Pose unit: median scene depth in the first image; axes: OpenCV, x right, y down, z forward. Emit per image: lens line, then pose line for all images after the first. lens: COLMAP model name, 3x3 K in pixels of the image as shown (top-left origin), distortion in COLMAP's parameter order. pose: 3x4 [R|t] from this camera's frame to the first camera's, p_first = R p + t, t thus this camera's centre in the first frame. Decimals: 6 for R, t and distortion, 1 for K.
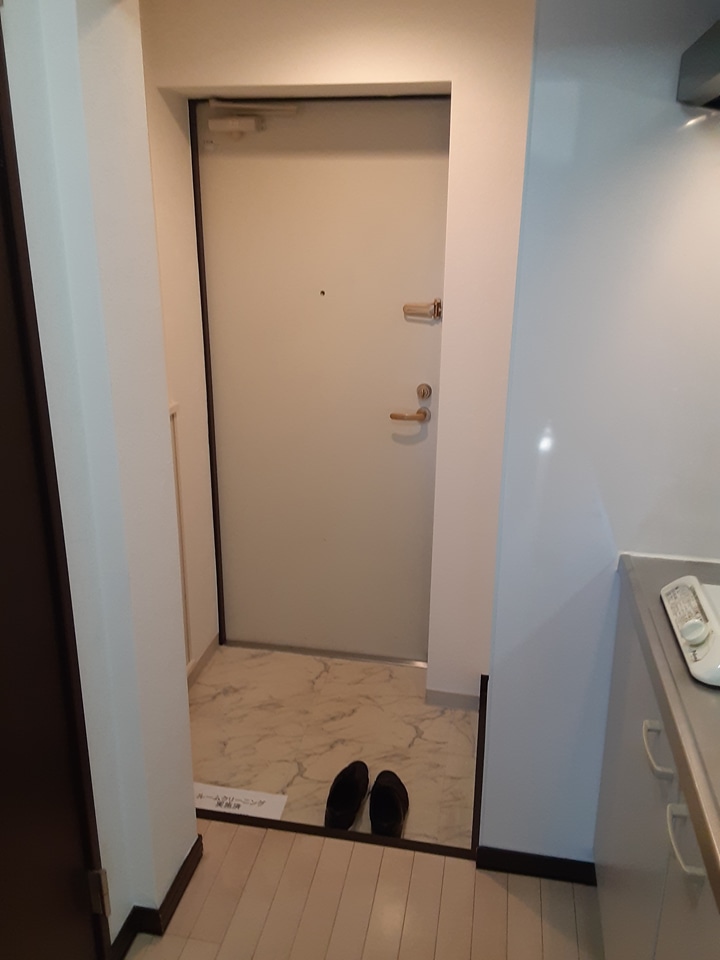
lens RADIAL K [[787.2, 0, 360.2], [0, 787.2, 479.1], [0, 0, 1]] dist [0.006536, -0.007065]
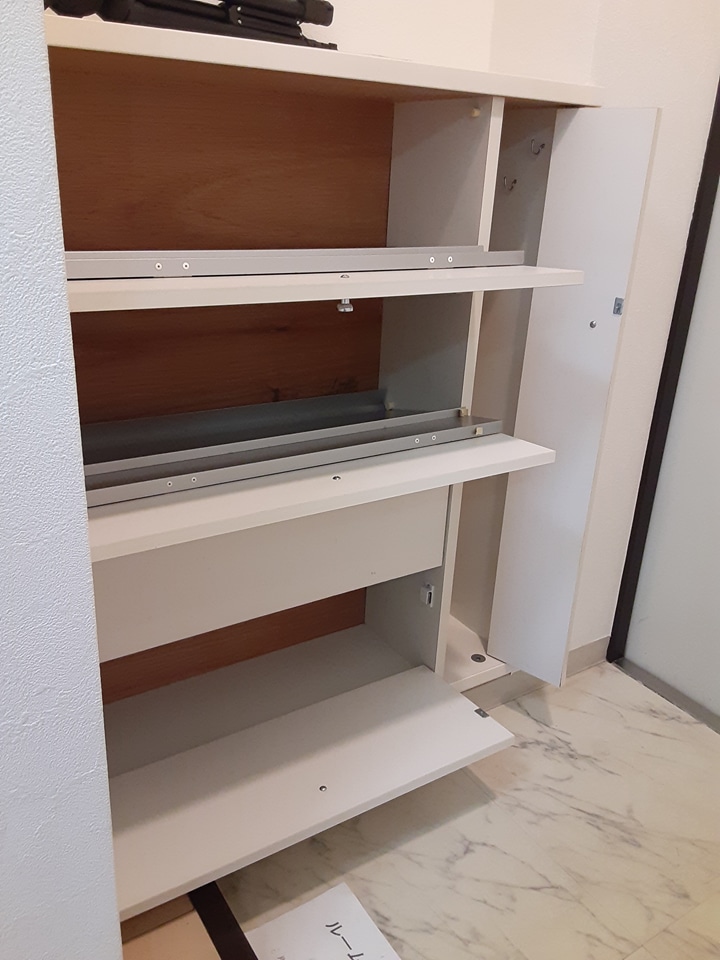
lens RADIAL K [[787.2, 0, 359.8], [0, 787.2, 478.9], [0, 0, 1]] dist [0.006536, -0.007065]
pose [[0.681981, 0.307370, -0.663645, 0.023747], [-0.284822, 0.947382, 0.146092, 0.074280], [0.673630, 0.089389, 0.733643, 0.552118]]
